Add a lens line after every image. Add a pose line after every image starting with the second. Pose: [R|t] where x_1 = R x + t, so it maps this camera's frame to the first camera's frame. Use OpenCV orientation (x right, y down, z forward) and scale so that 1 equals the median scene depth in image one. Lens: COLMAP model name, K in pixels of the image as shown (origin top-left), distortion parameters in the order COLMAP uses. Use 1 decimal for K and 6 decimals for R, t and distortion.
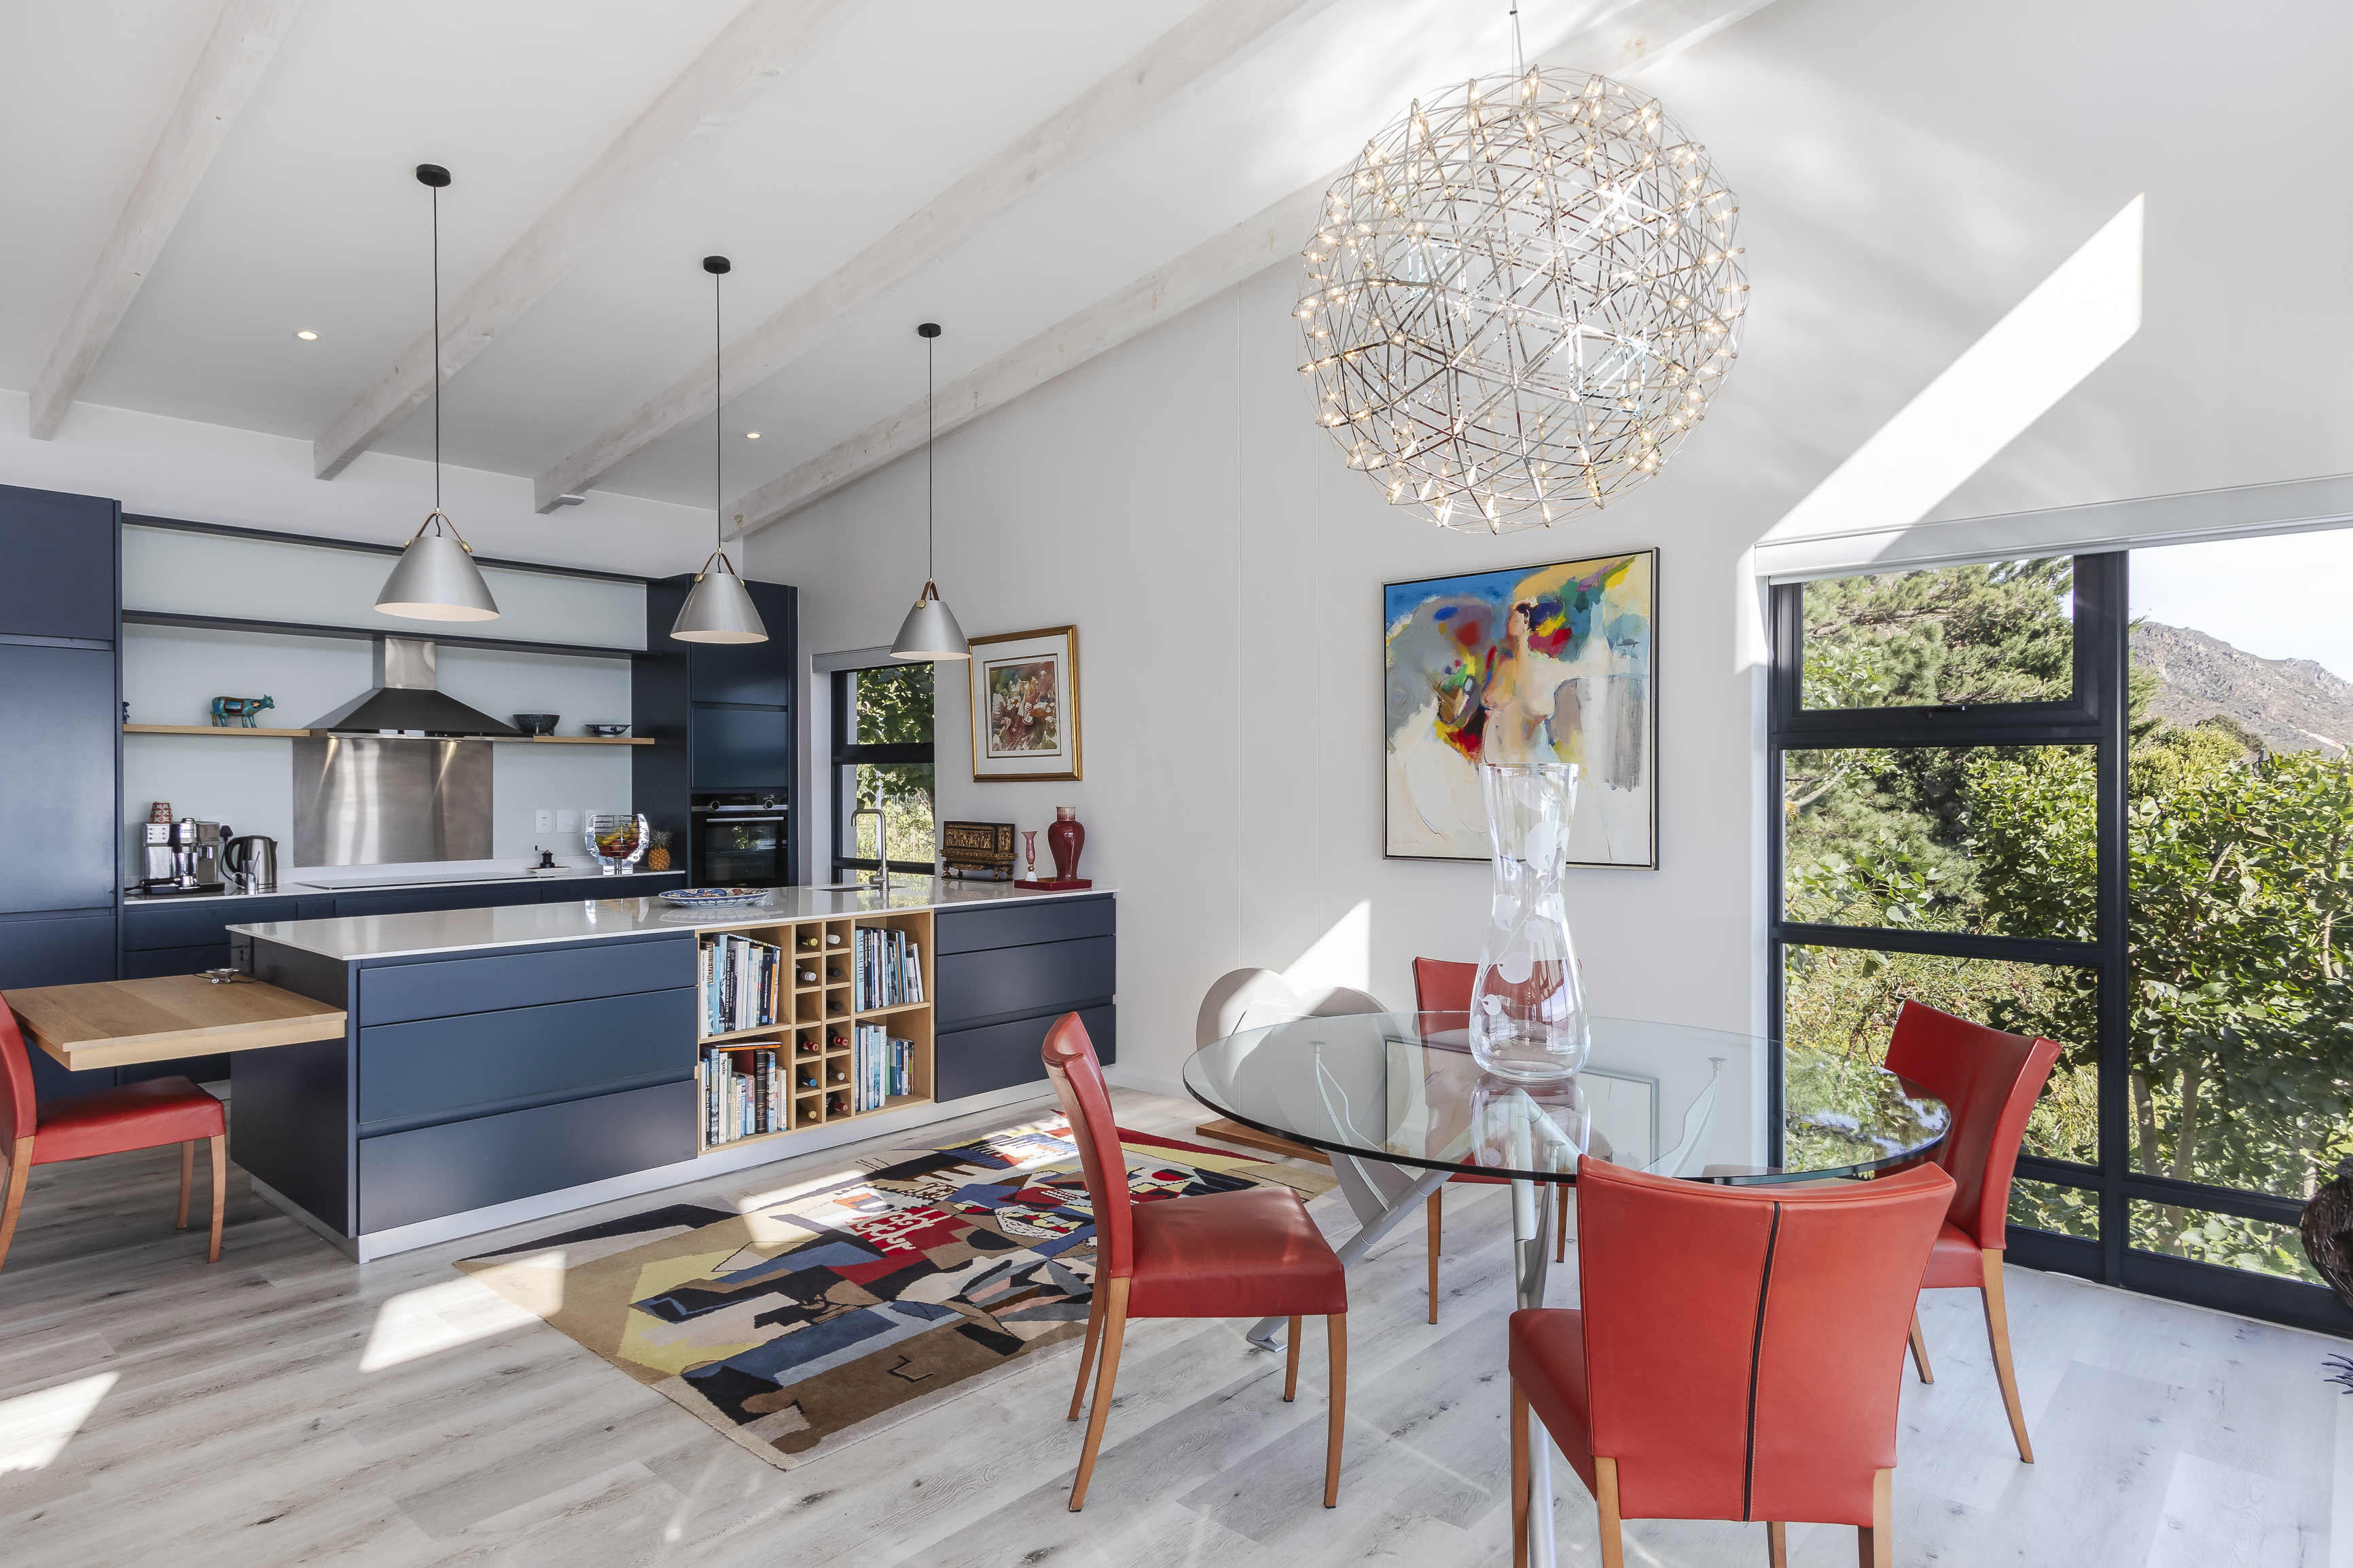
lens RADIAL K [[1313.5, 0, 1182.5], [0, 1313.5, 789.8], [0, 0, 1]] dist [-0.000406, -0.000655]
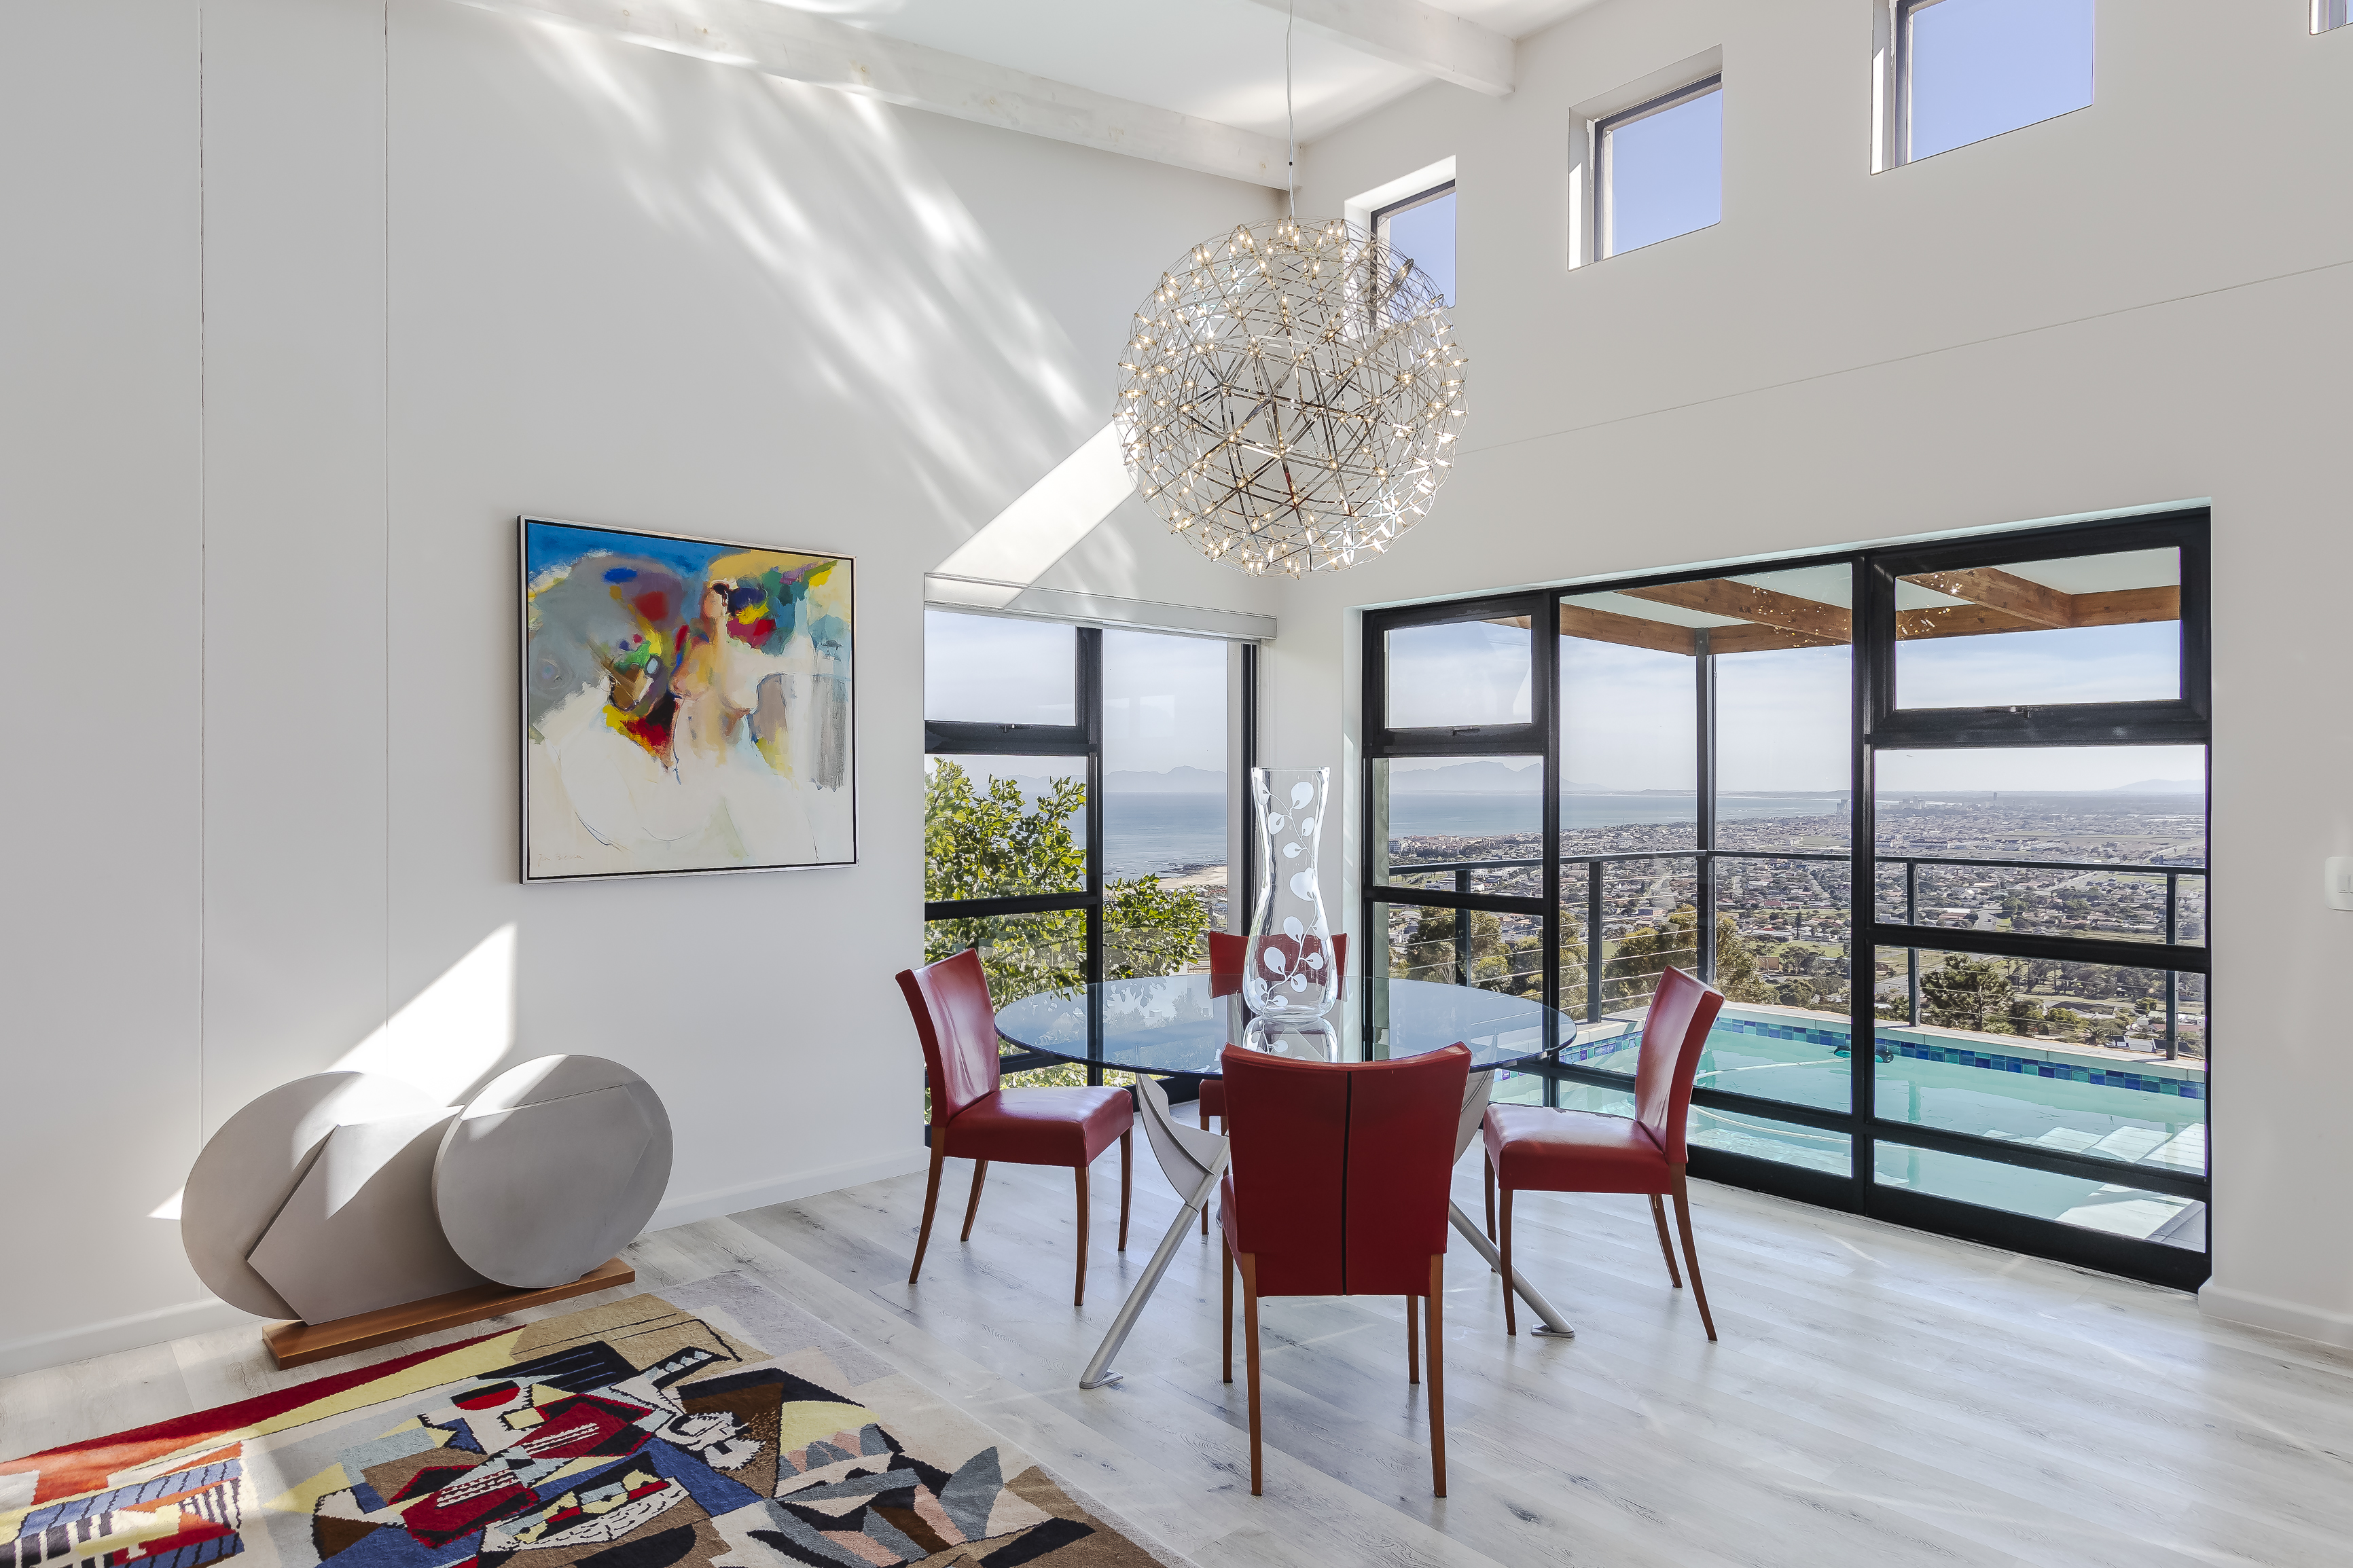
lens RADIAL K [[1313.5, 0, 1182.5], [0, 1313.5, 789.8], [0, 0, 1]] dist [-0.000406, -0.000655]
pose [[0.096967, -0.004156, 0.995279, -0.606987], [0.004621, 0.999982, 0.003725, -0.002082], [-0.995277, 0.004238, 0.096984, 0.596728]]
